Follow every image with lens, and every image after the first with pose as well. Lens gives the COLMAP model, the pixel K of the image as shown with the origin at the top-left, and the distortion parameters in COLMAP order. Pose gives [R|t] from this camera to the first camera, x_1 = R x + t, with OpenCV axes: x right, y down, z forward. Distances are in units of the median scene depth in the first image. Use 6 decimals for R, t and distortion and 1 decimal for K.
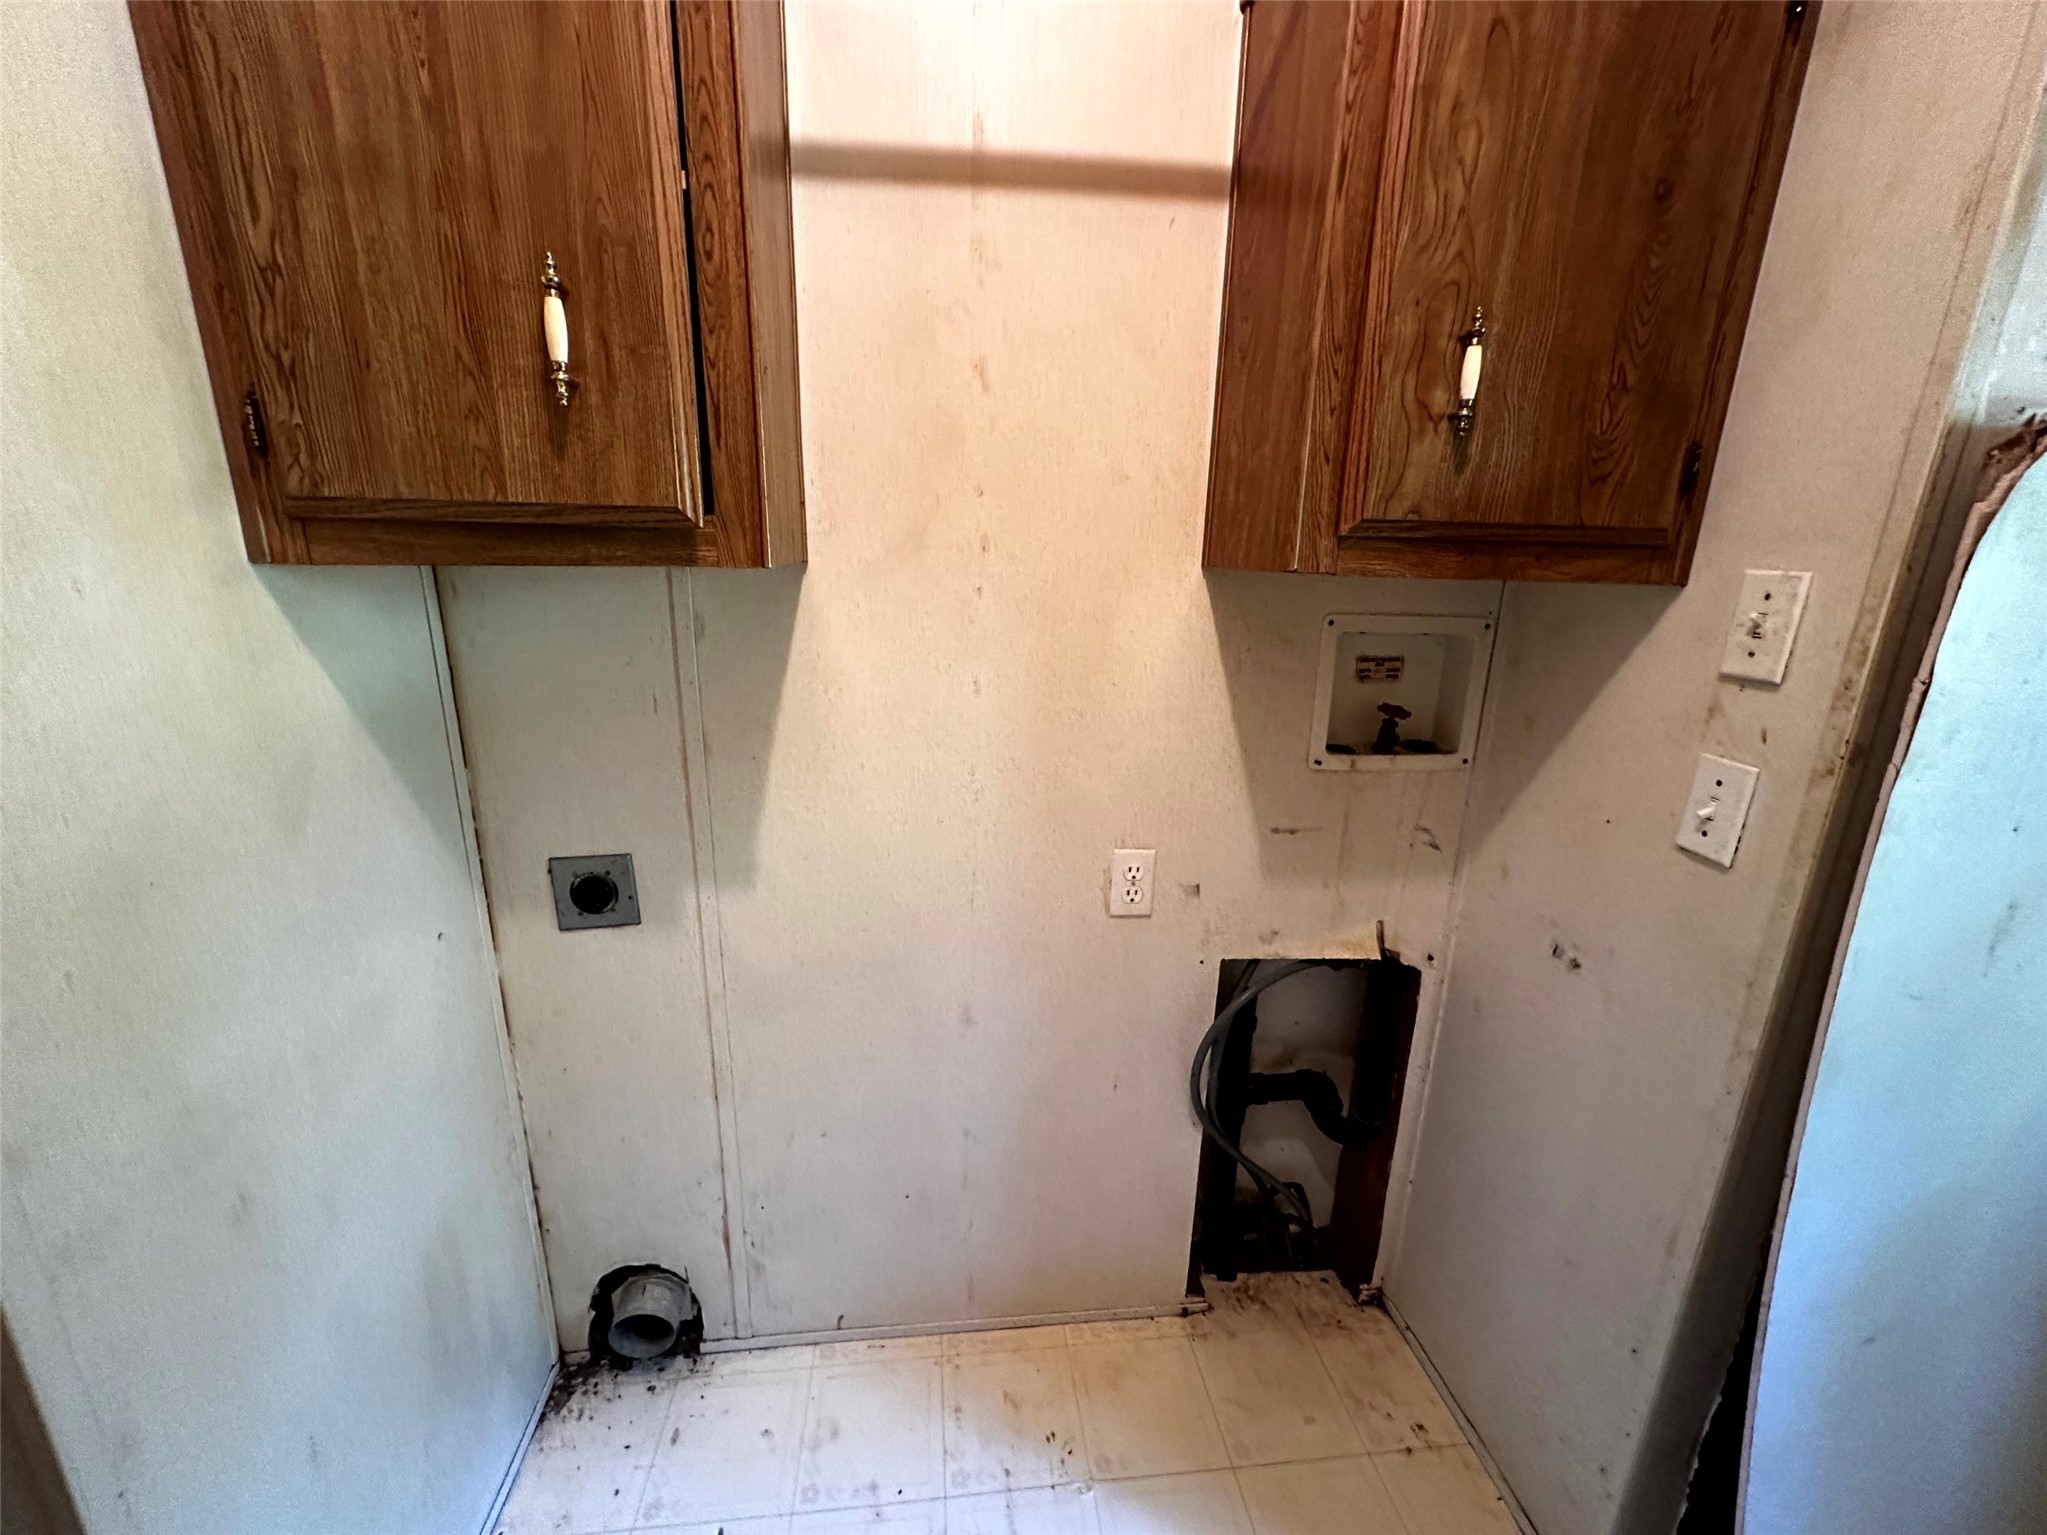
lens RADIAL K [[813.9, 0, 1018.7], [0, 813.9, 767.2], [0, 0, 1]] dist [-0.002203, -0.000116]
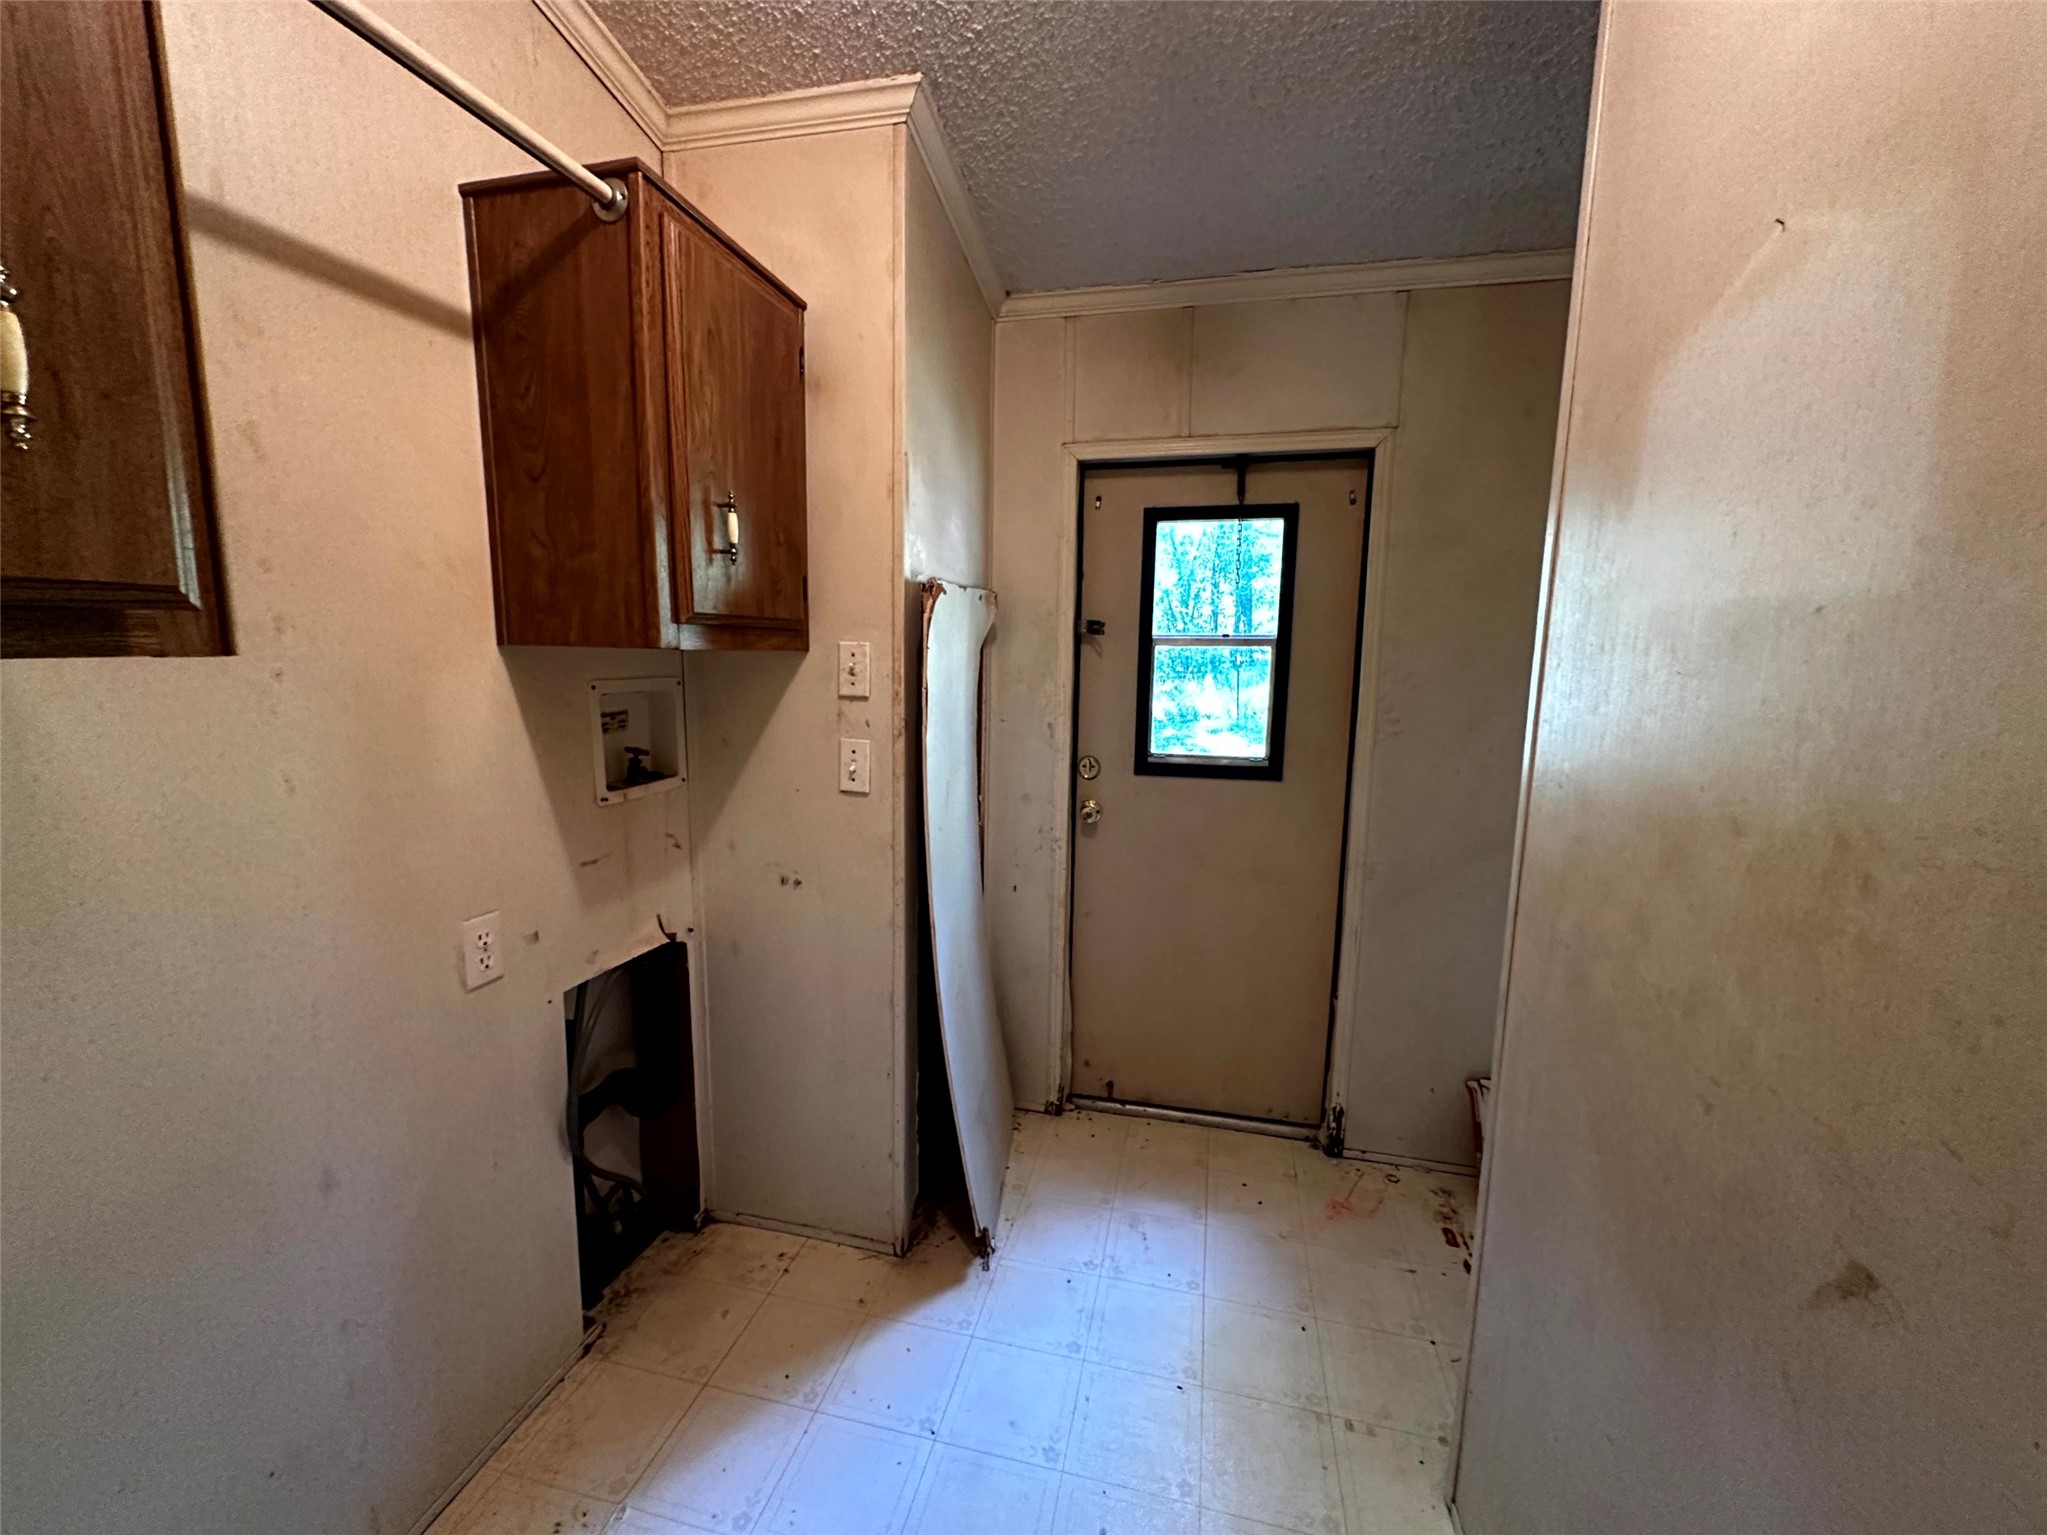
lens RADIAL K [[813.9, 0, 1018.7], [0, 813.9, 767.2], [0, 0, 1]] dist [-0.002203, -0.000116]
pose [[0.338982, -0.156645, 0.927660, -0.637922], [0.234249, 0.969040, 0.078034, -0.003037], [-0.911163, 0.190851, 0.365181, -0.034005]]
